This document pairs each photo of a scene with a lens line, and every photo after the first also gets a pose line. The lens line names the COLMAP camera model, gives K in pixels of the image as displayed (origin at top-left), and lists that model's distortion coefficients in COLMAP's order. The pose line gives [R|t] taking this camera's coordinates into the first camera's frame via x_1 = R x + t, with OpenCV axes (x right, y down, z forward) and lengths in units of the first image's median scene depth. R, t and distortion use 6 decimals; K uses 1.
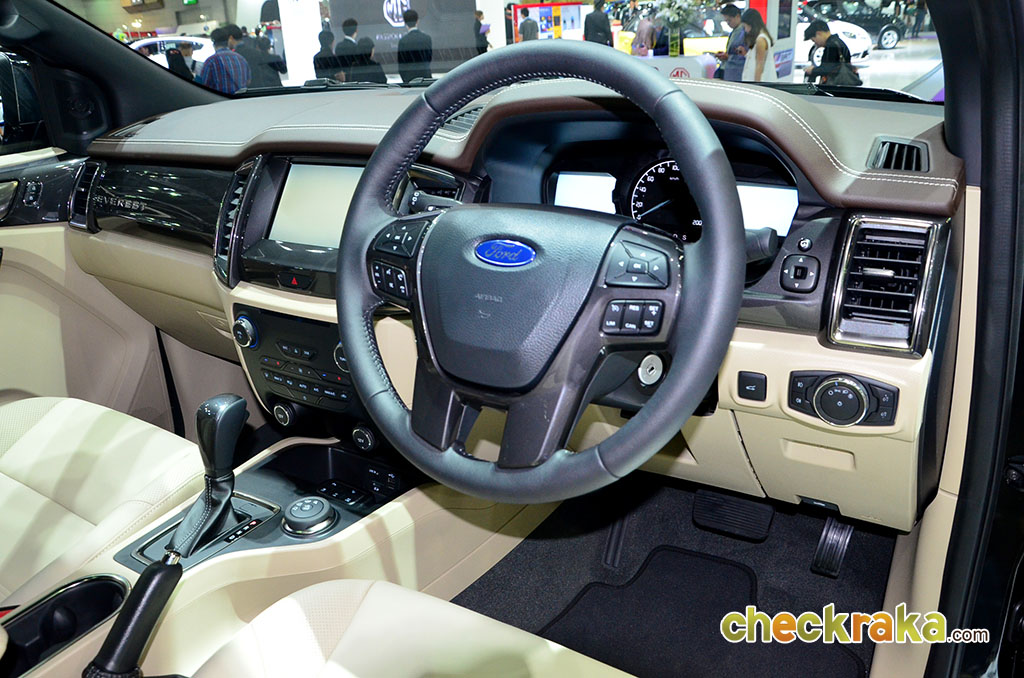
lens RADIAL K [[826.6, 0, 512.0], [0, 826.6, 339.0], [0, 0, 1]] dist [0.001007, -0.001600]
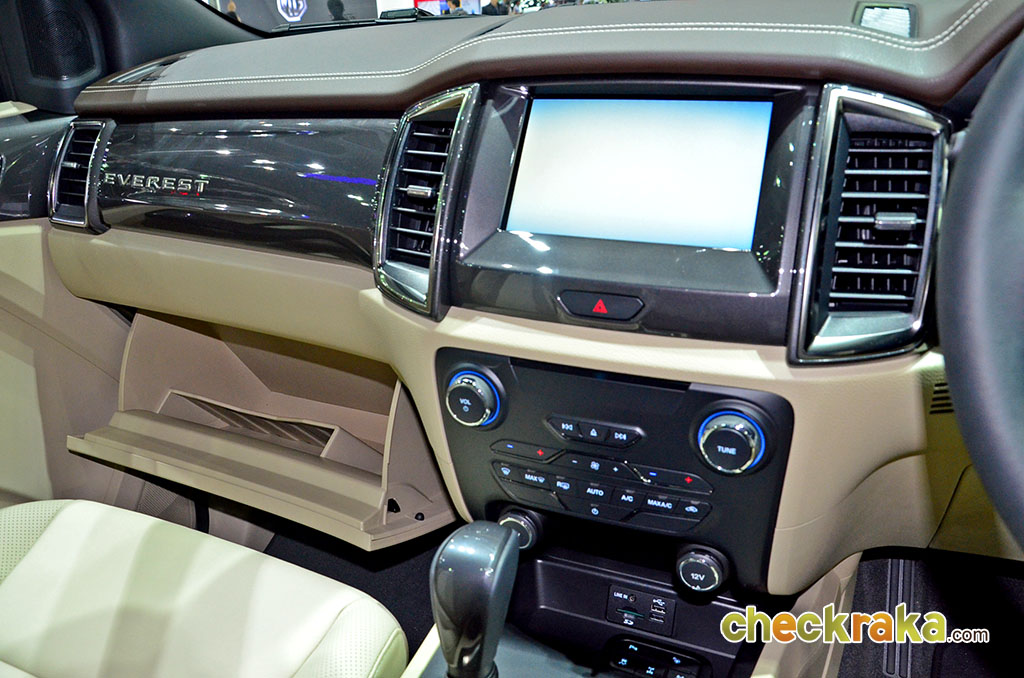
lens RADIAL K [[807.4, 0, 512.0], [0, 807.4, 339.0], [0, 0, 1]] dist [0.005978, 0.006501]
pose [[0.990512, -0.044089, 0.130162, -0.273838], [0.043489, 0.999026, 0.007451, -0.038621], [-0.130364, -0.001720, 0.991465, 0.343392]]
